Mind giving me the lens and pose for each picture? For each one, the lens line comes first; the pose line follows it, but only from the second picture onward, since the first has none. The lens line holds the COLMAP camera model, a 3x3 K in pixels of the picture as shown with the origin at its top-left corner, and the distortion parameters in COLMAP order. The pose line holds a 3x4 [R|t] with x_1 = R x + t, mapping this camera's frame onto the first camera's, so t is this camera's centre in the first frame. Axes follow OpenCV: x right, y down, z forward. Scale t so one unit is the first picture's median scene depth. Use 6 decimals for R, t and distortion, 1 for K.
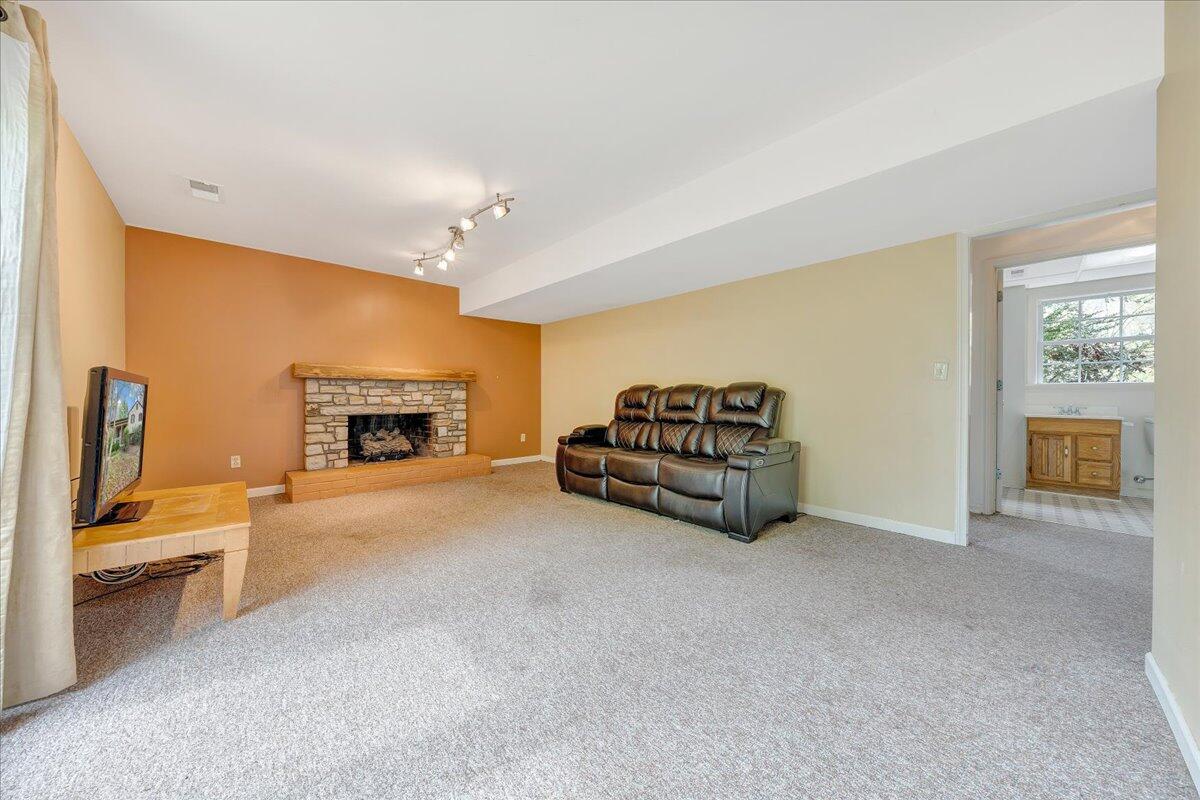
lens RADIAL K [[408.6, 0, 597.7], [0, 408.6, 393.1], [0, 0, 1]] dist [-0.008783, -0.000055]
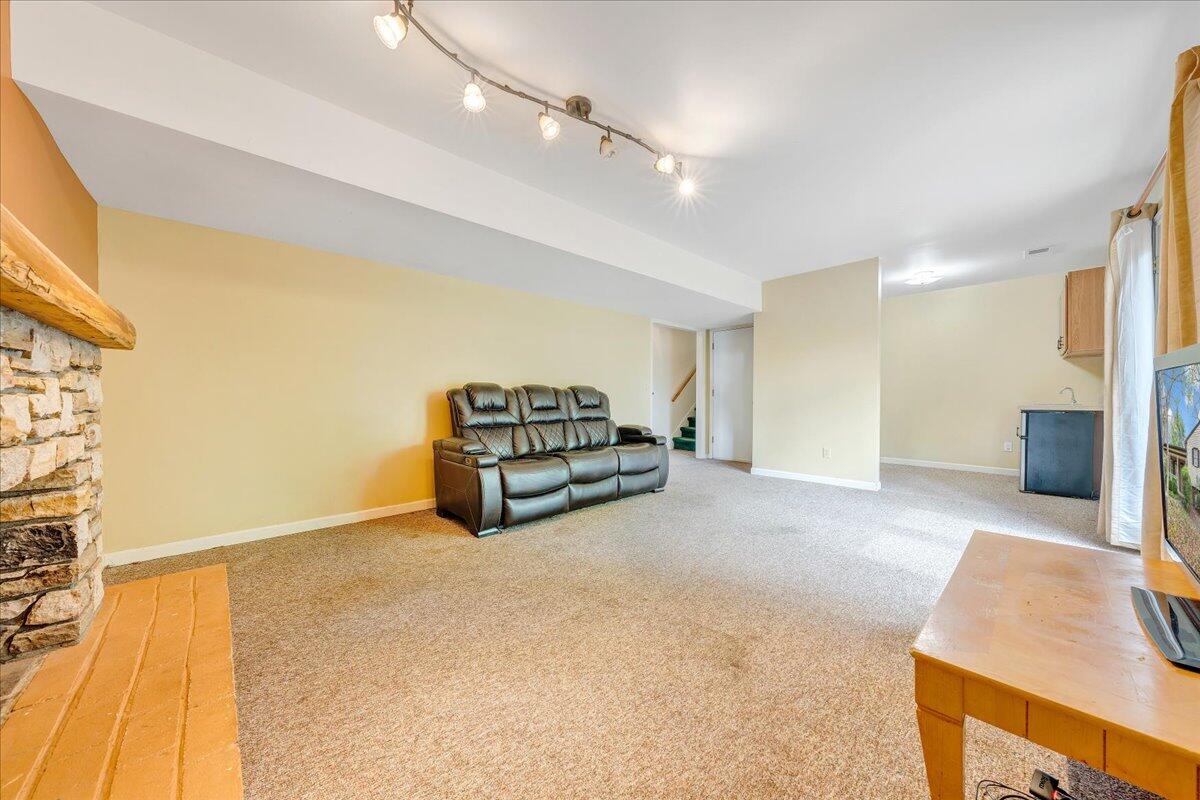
lens RADIAL K [[408.6, 0, 601.1], [0, 408.6, 400.9], [0, 0, 1]] dist [-0.008783, -0.000055]
pose [[-0.014762, -0.009474, 0.999846, -1.024539], [-0.011375, 0.999892, 0.009307, 0.005624], [-0.999826, -0.011235, -0.014869, 1.078701]]
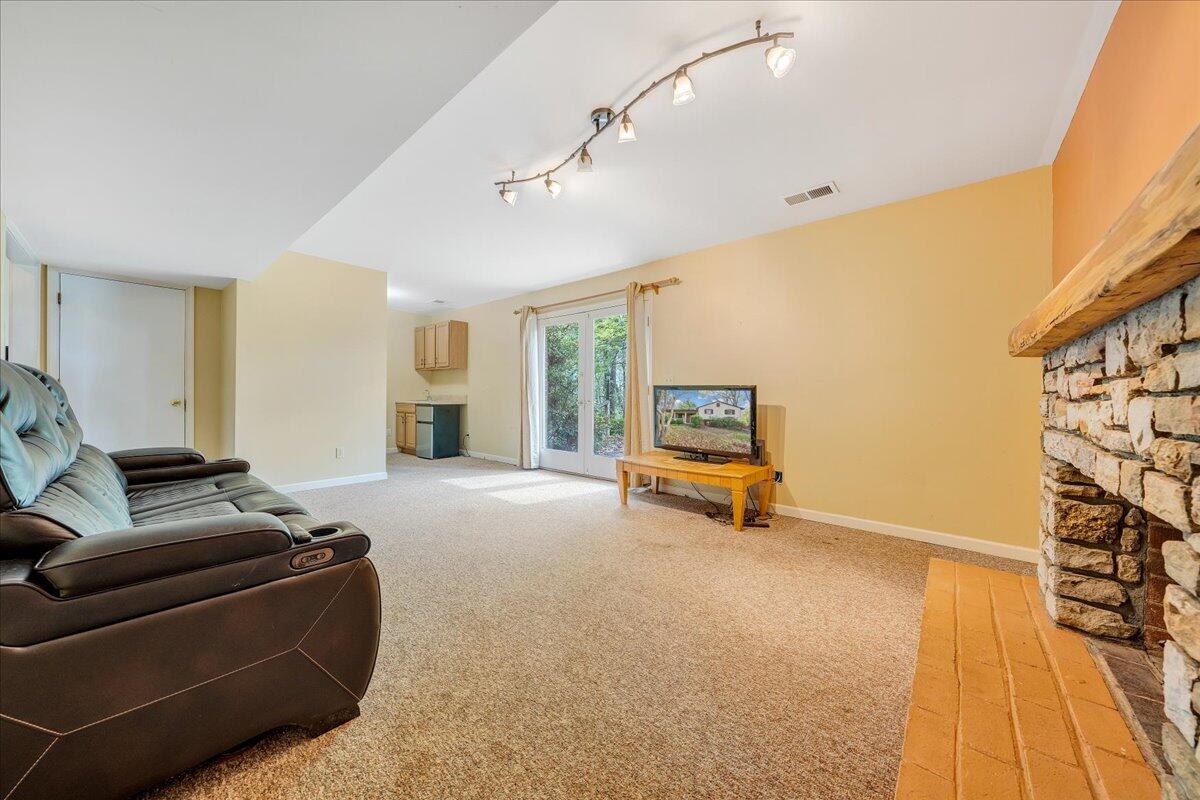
lens RADIAL K [[408.6, 0, 607.2], [0, 408.6, 395.5], [0, 0, 1]] dist [-0.008783, -0.000055]
pose [[-0.992102, -0.007703, -0.125197, -0.311277], [-0.005763, 0.999858, -0.015848, 0.015043], [0.125302, -0.015001, -0.992005, 1.755092]]
